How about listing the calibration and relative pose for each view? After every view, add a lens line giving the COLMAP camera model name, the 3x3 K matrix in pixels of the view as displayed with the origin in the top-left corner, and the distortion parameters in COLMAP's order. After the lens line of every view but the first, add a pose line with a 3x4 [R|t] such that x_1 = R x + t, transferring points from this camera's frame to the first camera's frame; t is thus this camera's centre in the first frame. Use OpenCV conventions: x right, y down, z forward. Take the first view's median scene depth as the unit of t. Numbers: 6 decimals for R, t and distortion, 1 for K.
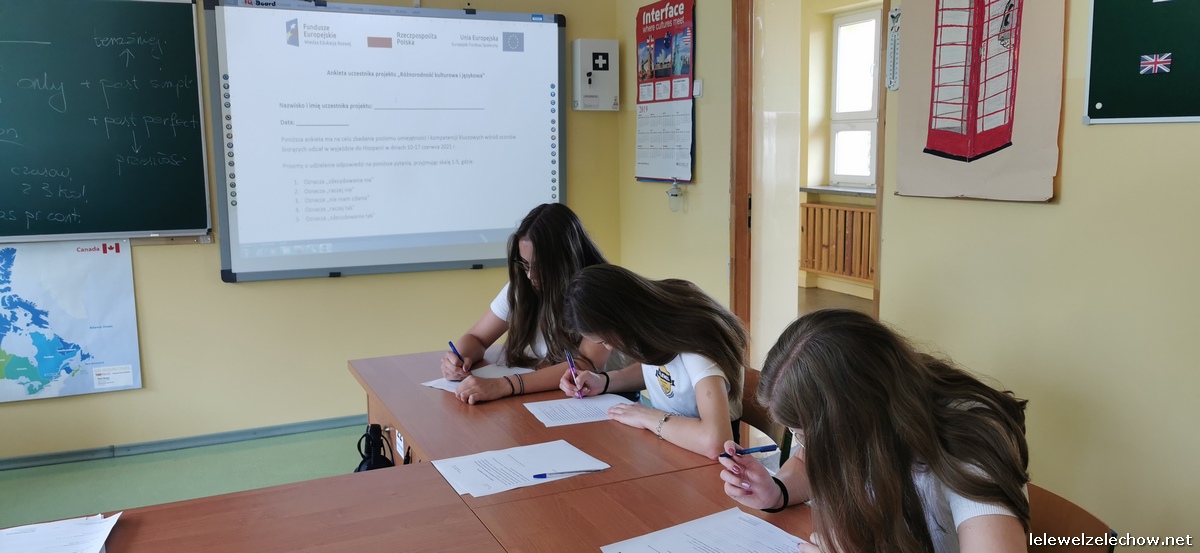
lens RADIAL K [[903.8, 0, 593.0], [0, 903.8, 257.3], [0, 0, 1]] dist [0.029789, -0.045254]
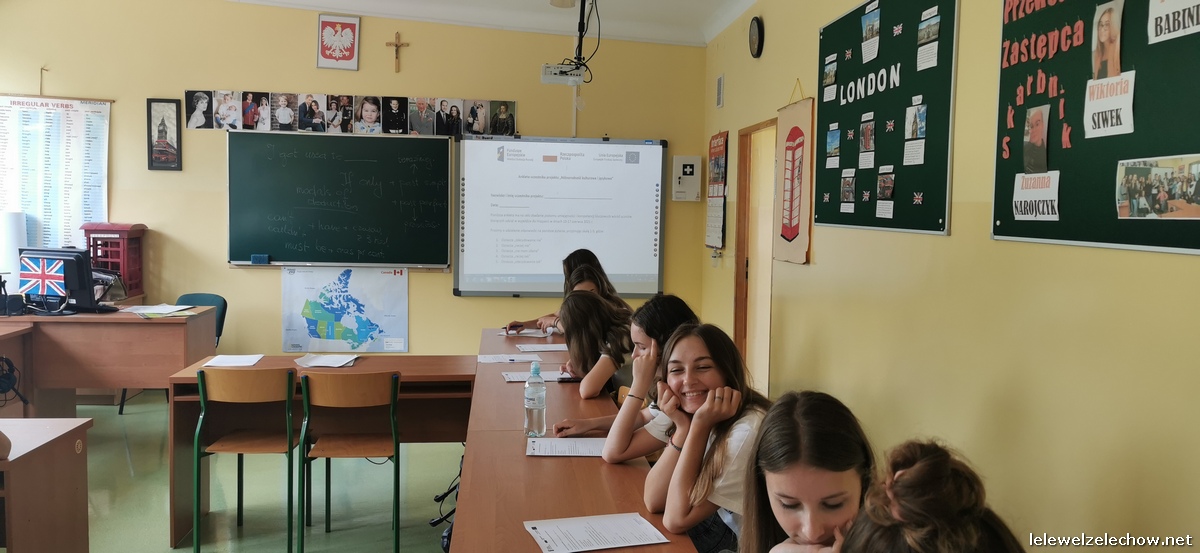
lens RADIAL K [[898.2, 0, 602.8], [0, 898.2, 263.2], [0, 0, 1]] dist [0.001276, -0.003505]
pose [[0.948195, 0.045825, -0.314366, 0.408398], [-0.065909, 0.996388, -0.053551, 0.039585], [0.310776, 0.071496, 0.947790, -0.556922]]
